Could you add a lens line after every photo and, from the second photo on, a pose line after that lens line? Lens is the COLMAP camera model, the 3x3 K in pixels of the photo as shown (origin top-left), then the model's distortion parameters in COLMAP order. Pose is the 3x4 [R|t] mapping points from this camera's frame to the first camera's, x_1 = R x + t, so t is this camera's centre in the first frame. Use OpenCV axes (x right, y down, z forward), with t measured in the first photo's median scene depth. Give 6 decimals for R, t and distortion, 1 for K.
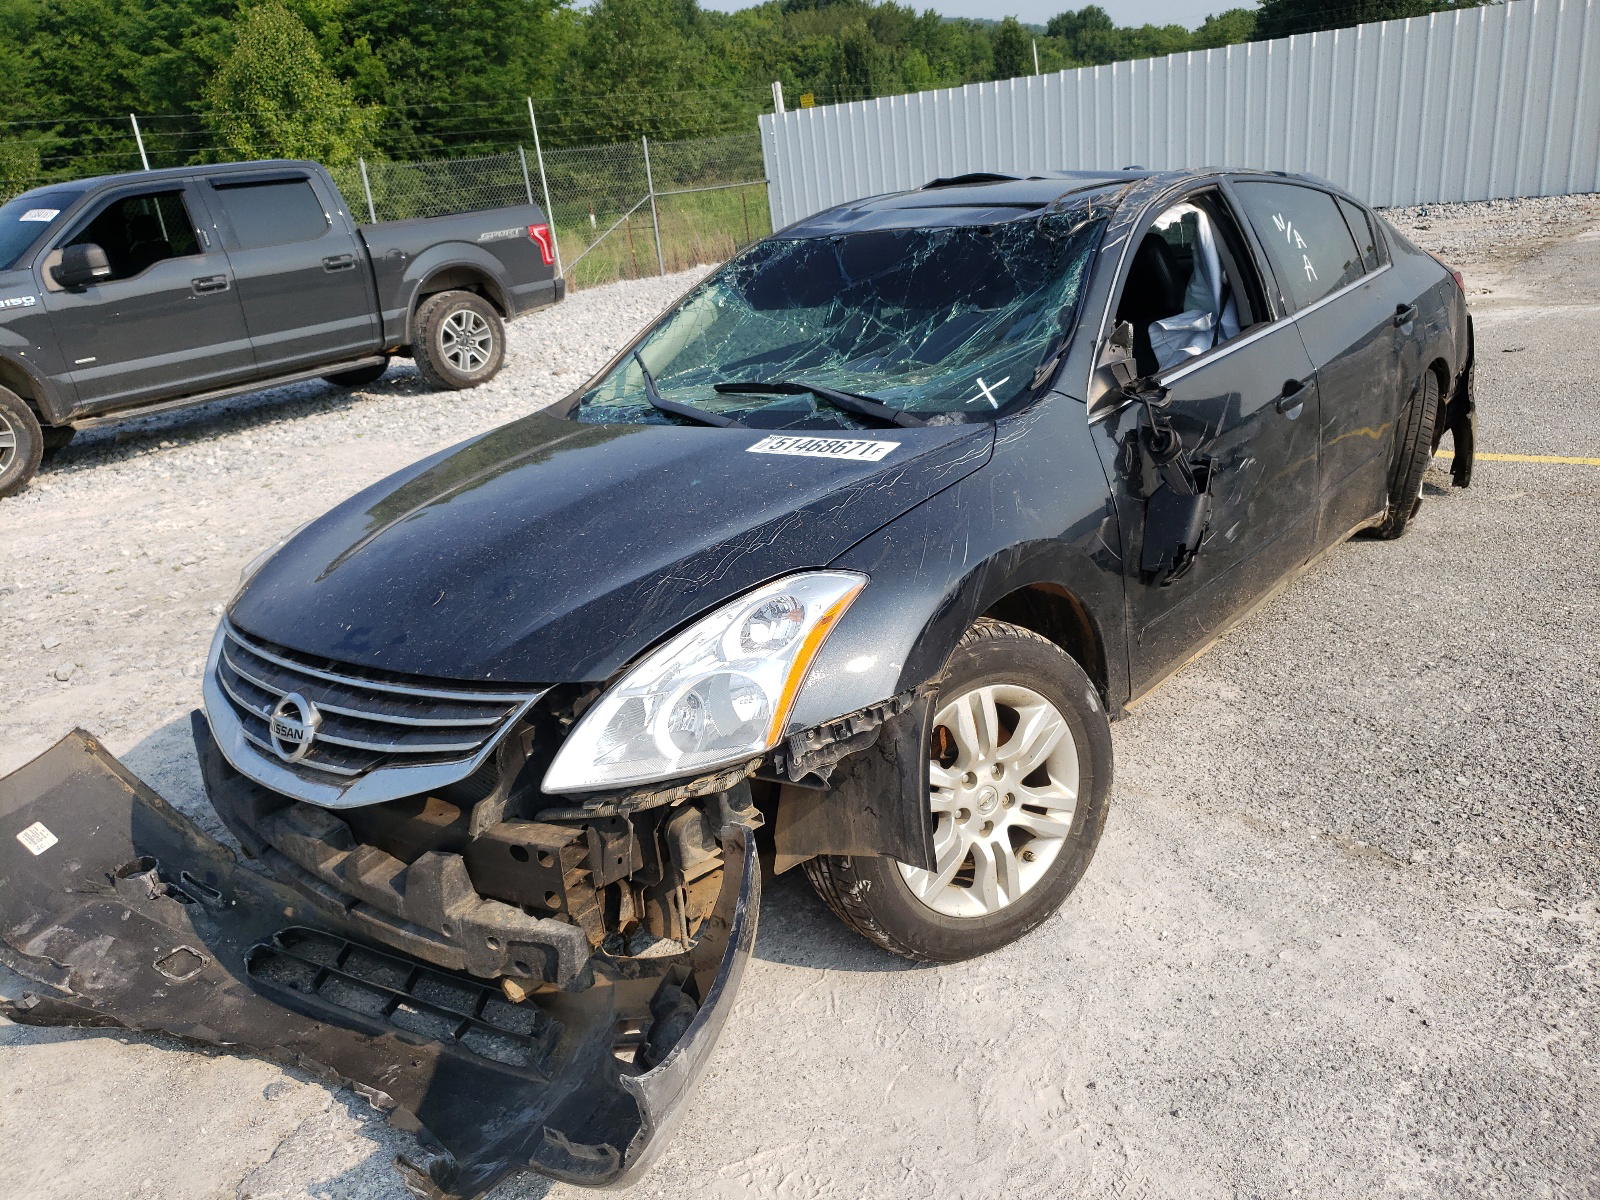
lens RADIAL K [[1258.2, 0, 800.0], [0, 1258.2, 600.0], [0, 0, 1]] dist [-0.008076, 0.001582]
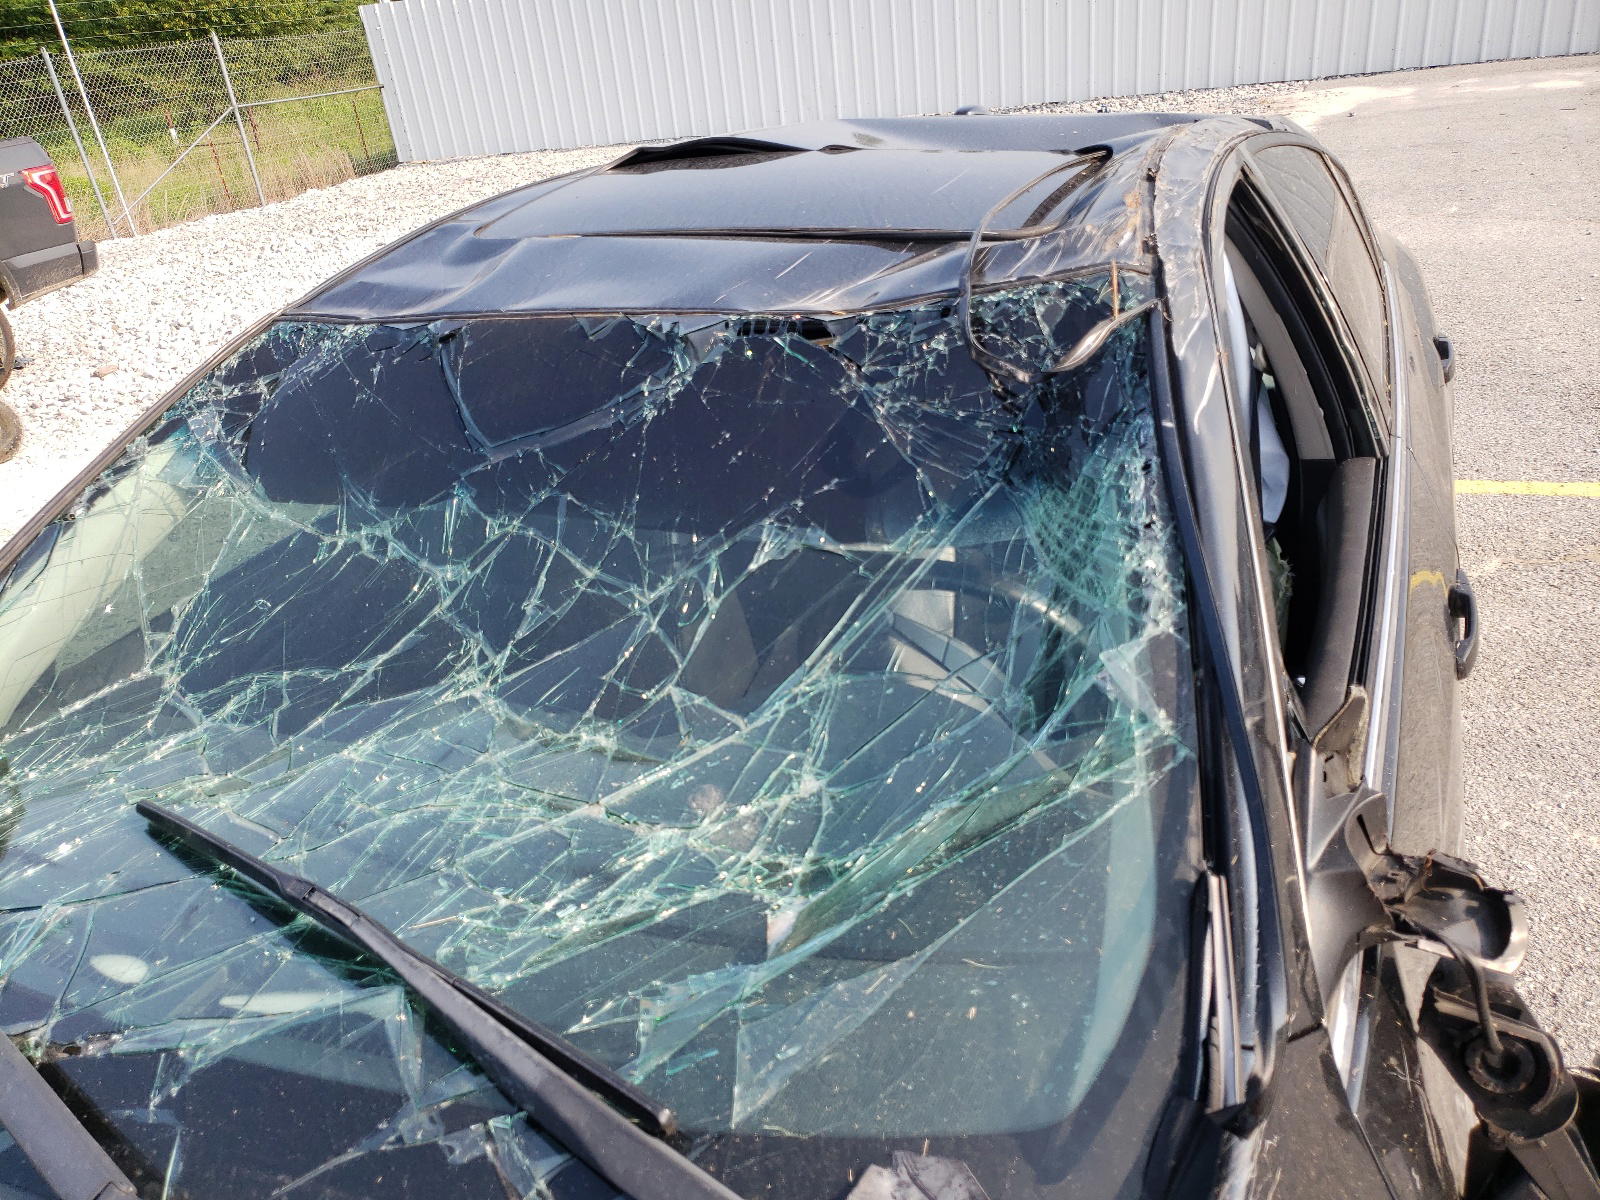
lens RADIAL K [[1215.1, 0, 800.0], [0, 1215.1, 600.0], [0, 0, 1]] dist [0.055592, -0.055457]
pose [[0.963278, -0.120834, 0.239782, 0.031089], [0.100354, 0.990319, 0.095901, -0.200028], [-0.249049, -0.068316, 0.966079, 0.502562]]
